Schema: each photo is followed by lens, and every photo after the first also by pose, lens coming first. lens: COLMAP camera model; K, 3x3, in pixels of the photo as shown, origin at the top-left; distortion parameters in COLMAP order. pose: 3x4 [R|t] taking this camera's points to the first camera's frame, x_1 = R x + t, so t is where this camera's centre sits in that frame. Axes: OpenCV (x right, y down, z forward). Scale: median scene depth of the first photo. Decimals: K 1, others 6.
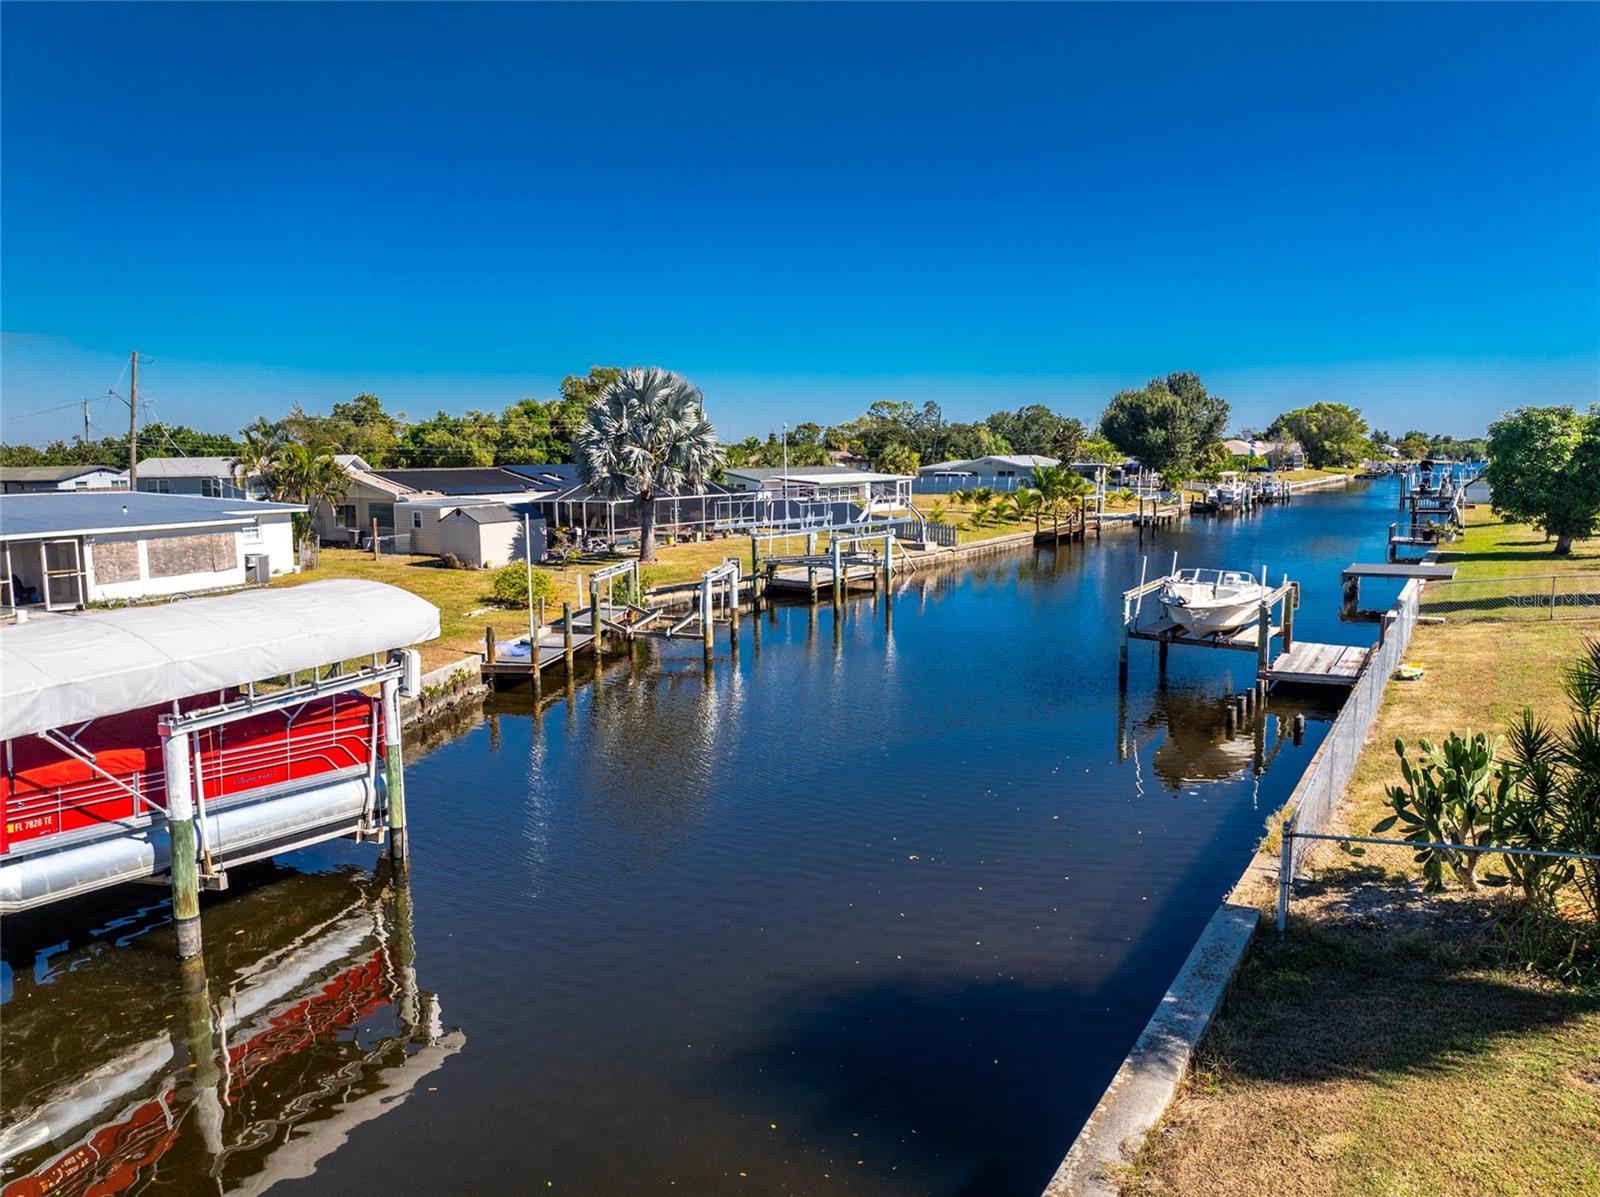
lens RADIAL K [[1122.3, 0, 803.9], [0, 1122.3, 601.9], [0, 0, 1]] dist [-0.037126, -0.005653]
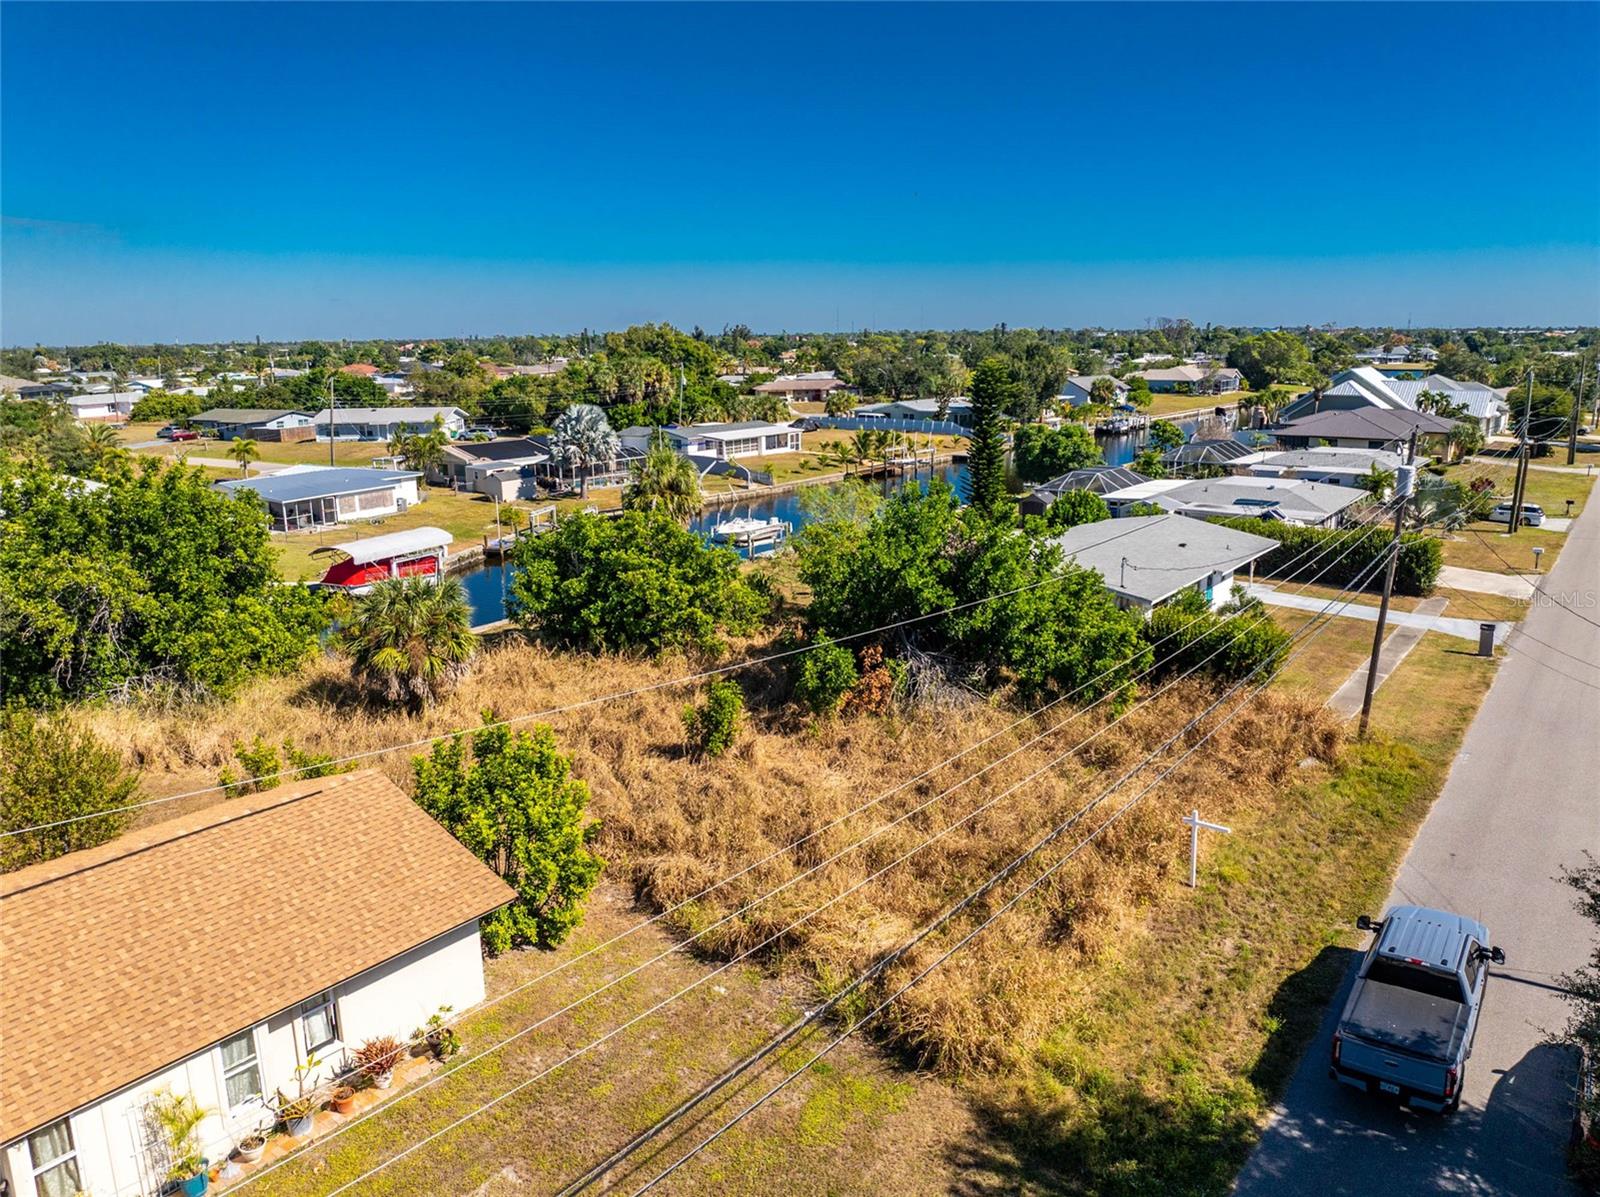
lens RADIAL K [[1122.3, 0, 803.9], [0, 1122.3, 601.9], [0, 0, 1]] dist [-0.037126, -0.005653]
pose [[0.994918, 0.021558, -0.098352, 0.549679], [-0.011258, 0.994503, 0.104100, -0.077936], [0.100055, -0.102464, 0.989692, -1.185028]]
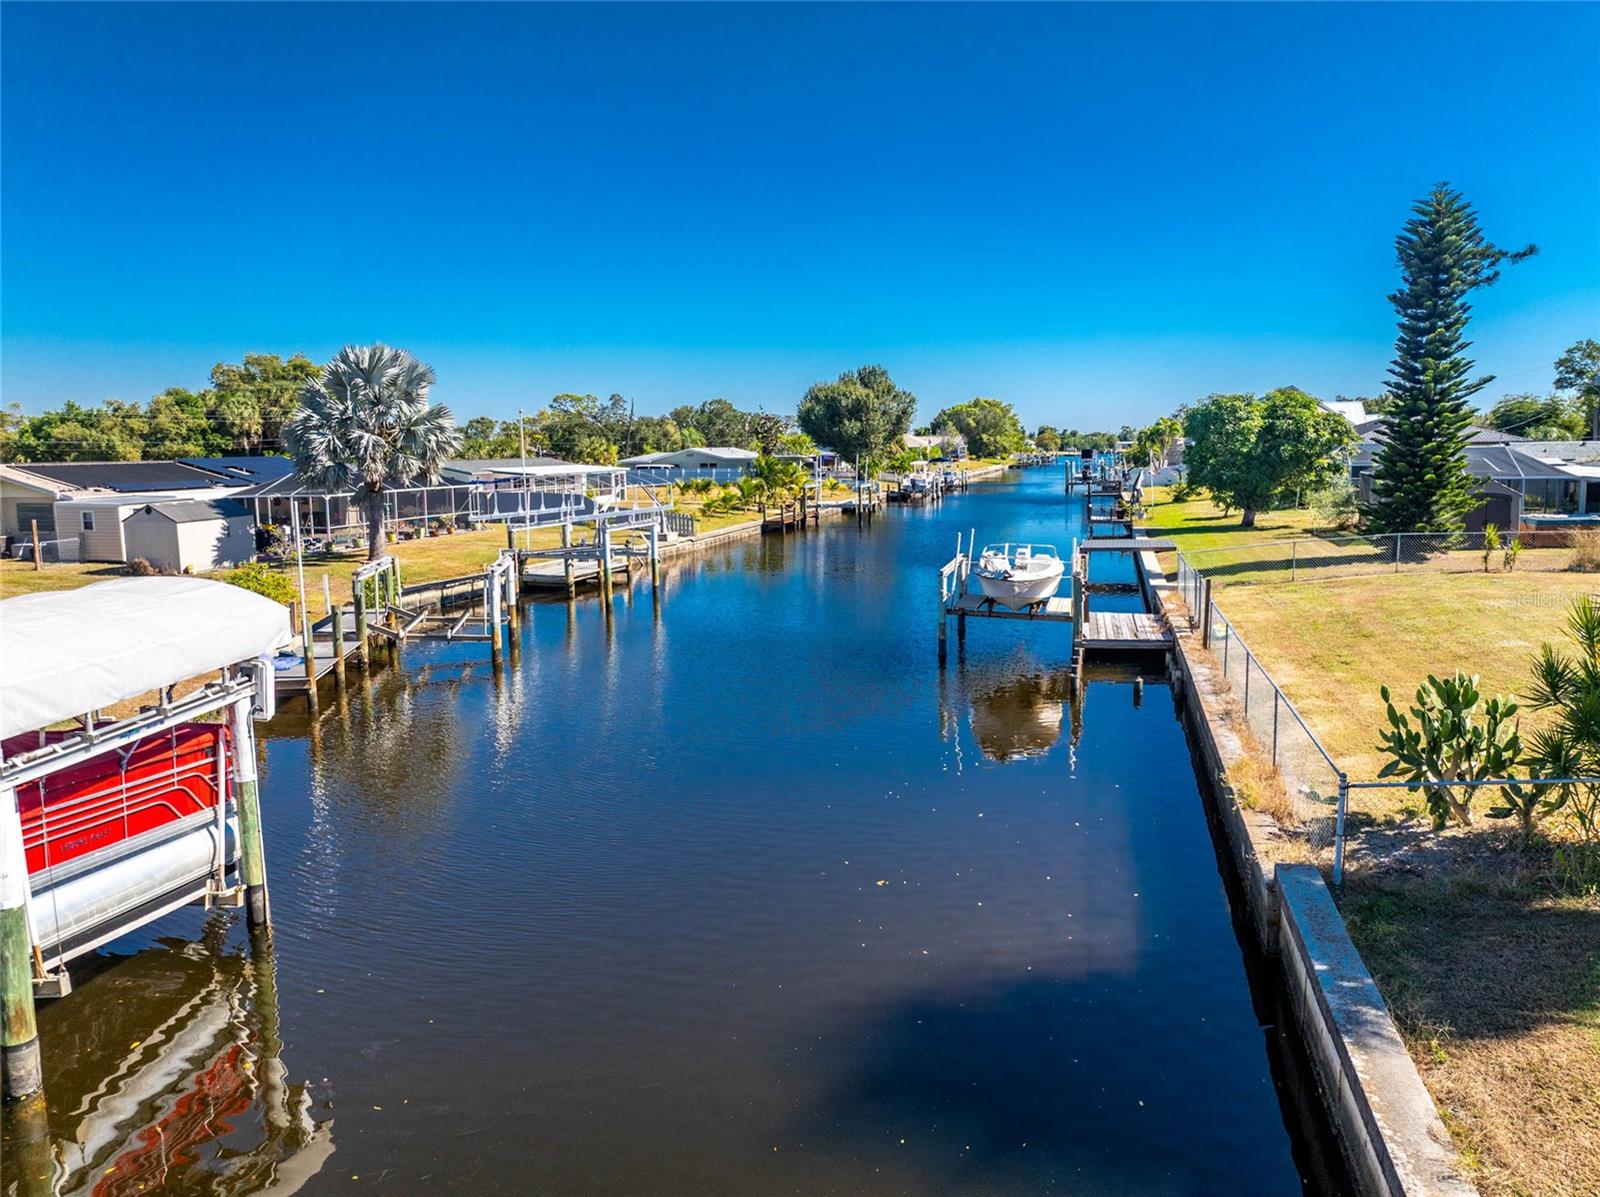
lens RADIAL K [[1122.3, 0, 803.9], [0, 1122.3, 601.9], [0, 0, 1]] dist [-0.037126, -0.005653]
pose [[0.957122, -0.043630, 0.286382, -0.084343], [0.042879, 0.999041, 0.008895, 0.004549], [-0.286495, 0.003766, 0.958074, 0.053995]]
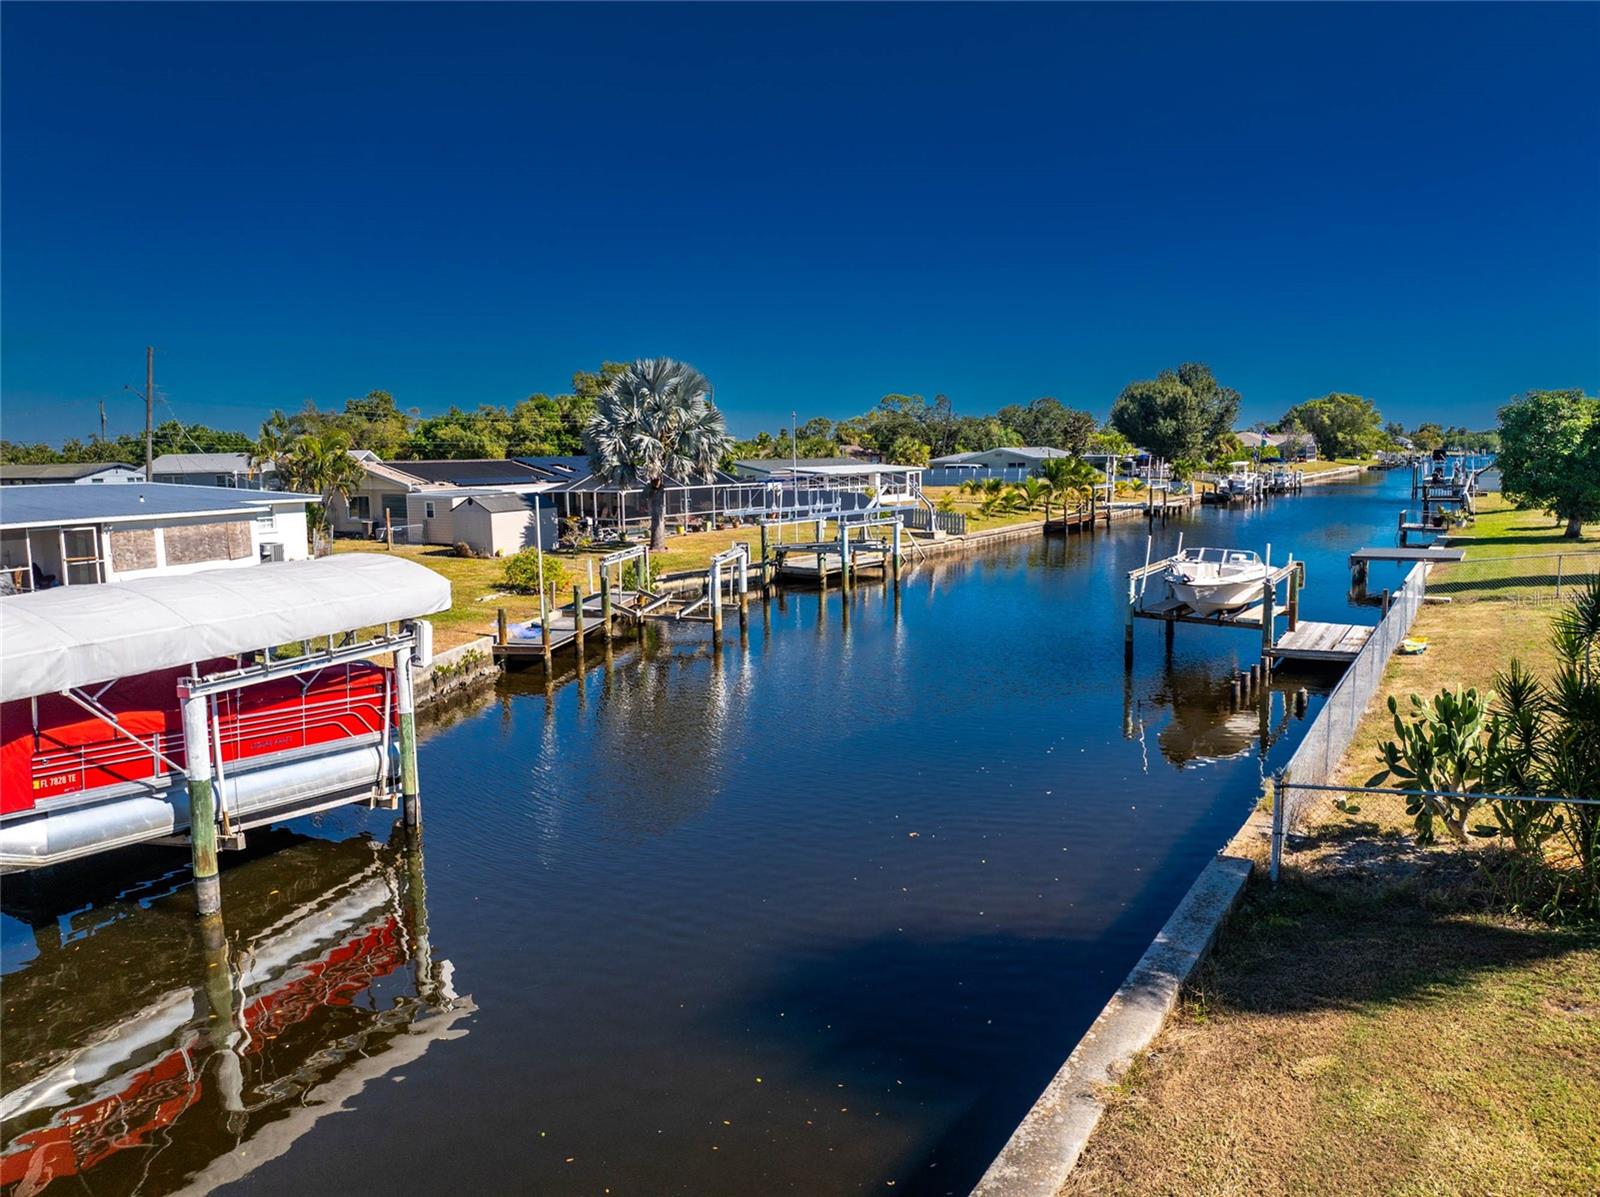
lens RADIAL K [[1122.3, 0, 803.9], [0, 1122.3, 601.9], [0, 0, 1]] dist [-0.037126, -0.005653]
pose [[0.999927, -0.004948, -0.011042, 0.003138], [0.004982, 0.999983, 0.003055, 0.009963], [0.011027, -0.003109, 0.999934, -0.006983]]
